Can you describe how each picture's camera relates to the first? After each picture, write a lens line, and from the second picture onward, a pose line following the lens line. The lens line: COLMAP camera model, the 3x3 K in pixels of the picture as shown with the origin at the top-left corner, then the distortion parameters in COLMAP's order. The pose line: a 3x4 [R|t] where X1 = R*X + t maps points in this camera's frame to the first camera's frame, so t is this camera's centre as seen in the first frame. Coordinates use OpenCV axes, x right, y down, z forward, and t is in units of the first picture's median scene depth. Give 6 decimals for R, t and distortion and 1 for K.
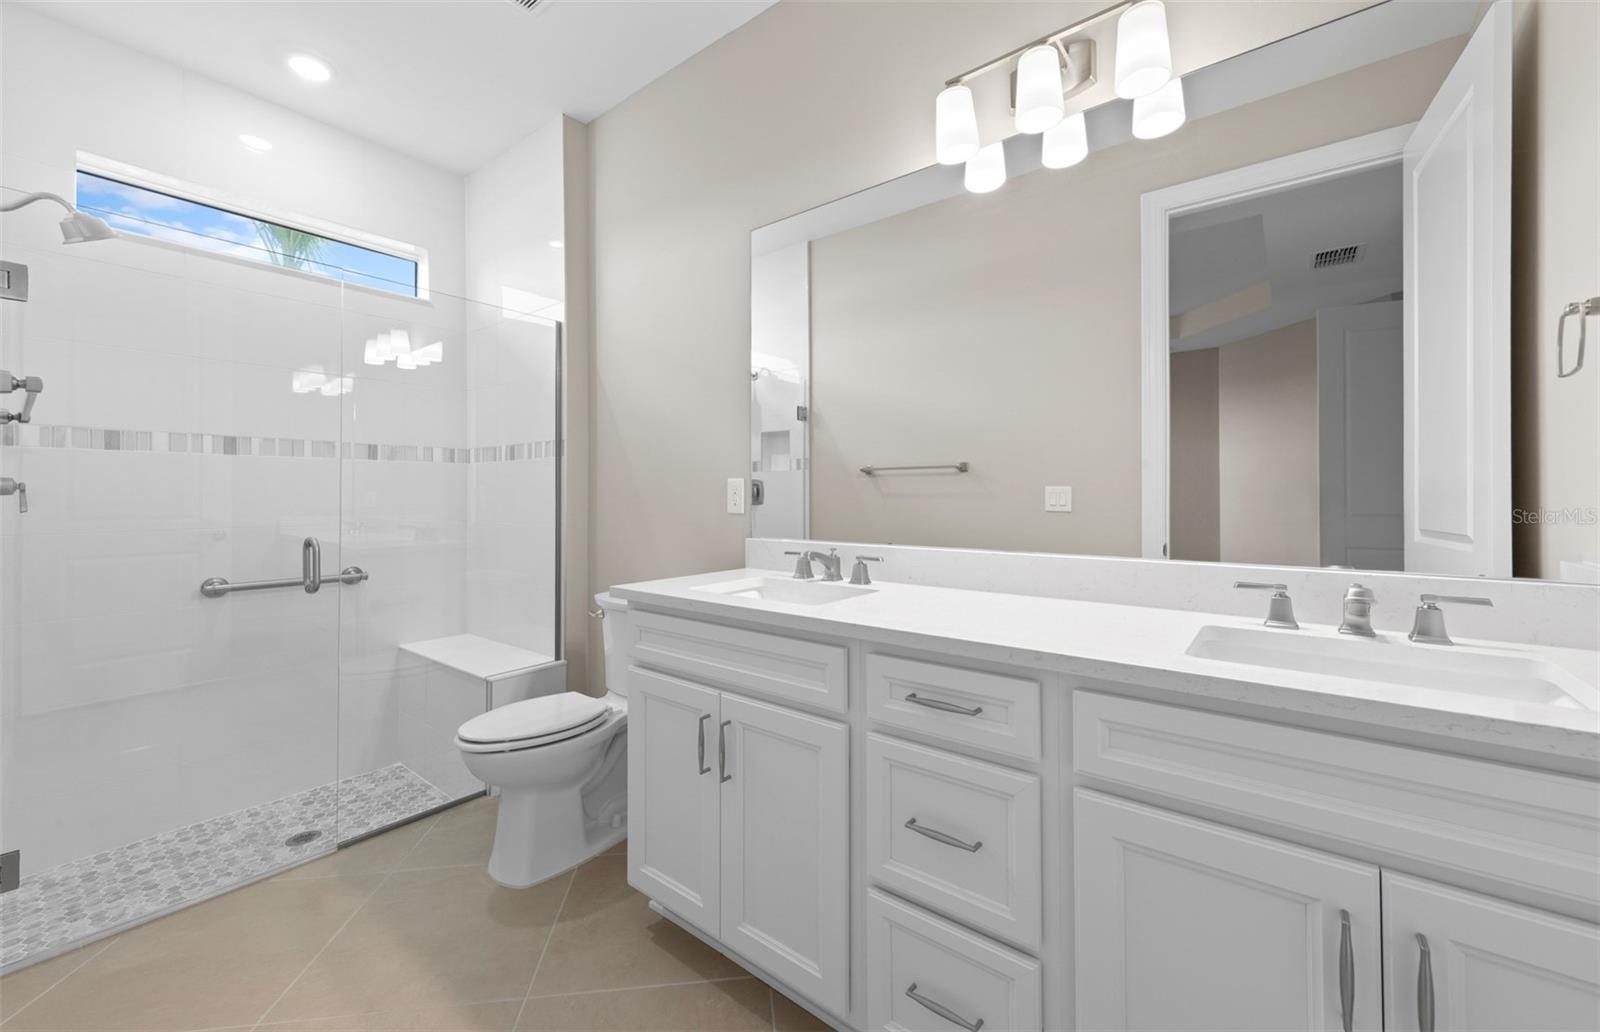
lens RADIAL K [[622.5, 0, 799.0], [0, 622.5, 495.8], [0, 0, 1]] dist [0.008675, -0.000456]
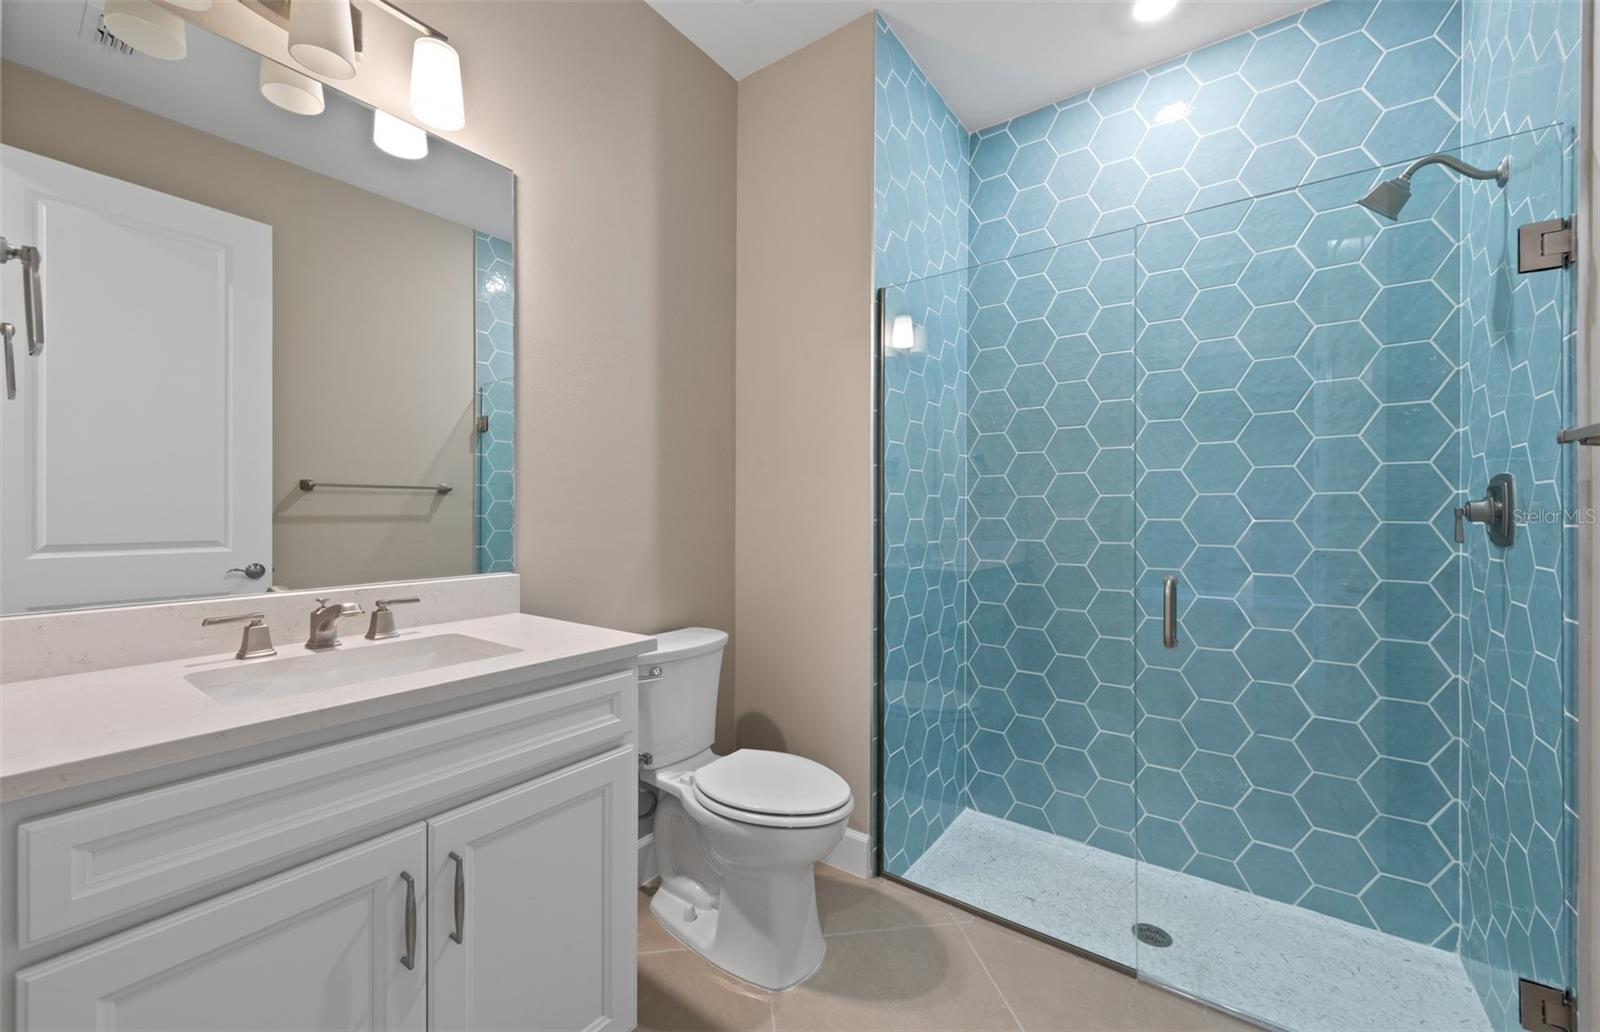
lens RADIAL K [[622.5, 0, 799.0], [0, 622.5, 495.8], [0, 0, 1]] dist [0.008675, -0.000456]
pose [[-0.005321, 0.031861, 0.999478, -0.334034], [0.011713, 0.999426, -0.031797, 0.001436], [-0.999917, 0.011538, -0.005691, 0.262041]]
